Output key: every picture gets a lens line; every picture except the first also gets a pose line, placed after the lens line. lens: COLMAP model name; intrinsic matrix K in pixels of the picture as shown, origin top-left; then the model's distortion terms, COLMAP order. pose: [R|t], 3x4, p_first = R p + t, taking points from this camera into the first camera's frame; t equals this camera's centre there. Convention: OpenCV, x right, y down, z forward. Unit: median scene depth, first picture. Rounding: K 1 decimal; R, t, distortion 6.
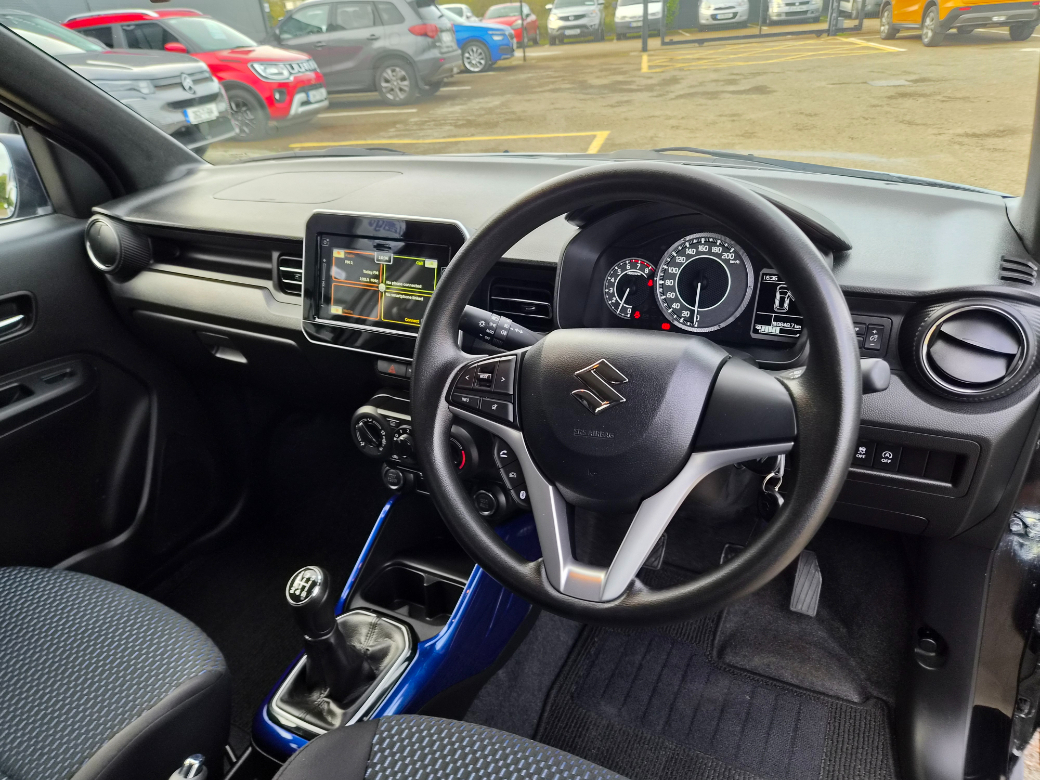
lens RADIAL K [[691.0, 0, 517.9], [0, 691.0, 394.2], [0, 0, 1]] dist [0.063579, -0.047407]
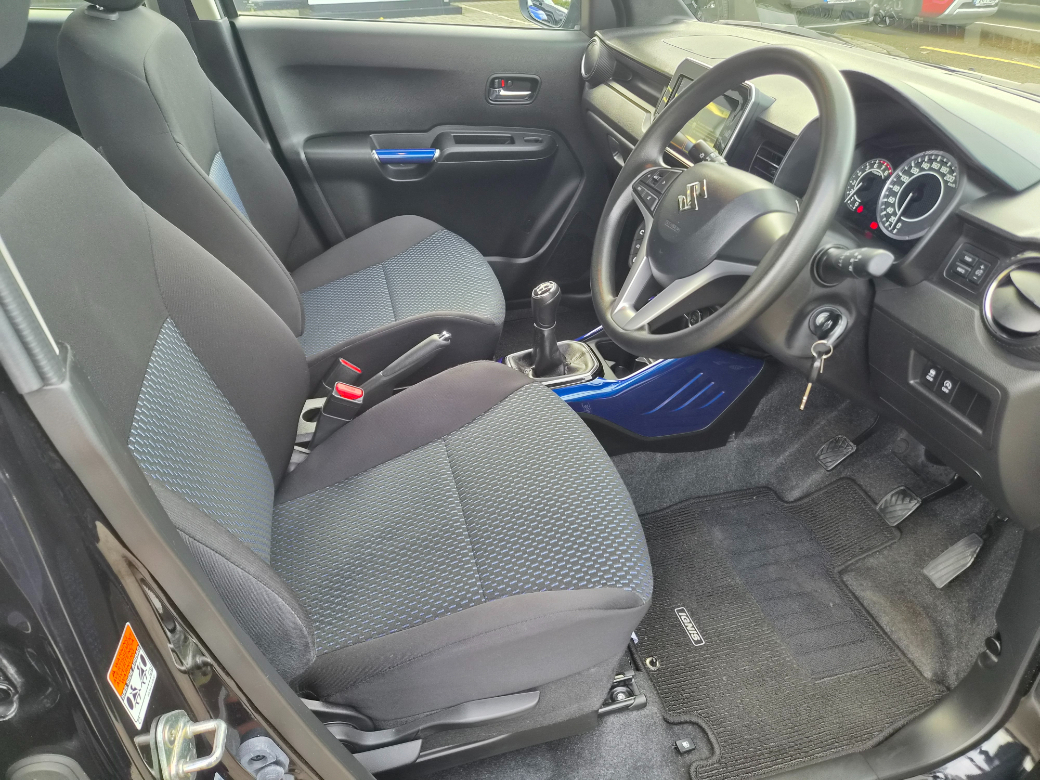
lens RADIAL K [[691.0, 0, 517.9], [0, 691.0, 394.2], [0, 0, 1]] dist [0.063579, -0.047407]
pose [[0.663829, 0.497577, -0.558345, 0.604524], [-0.415088, 0.866147, 0.278372, 0.061543], [0.622120, 0.046971, 0.781511, -0.237115]]
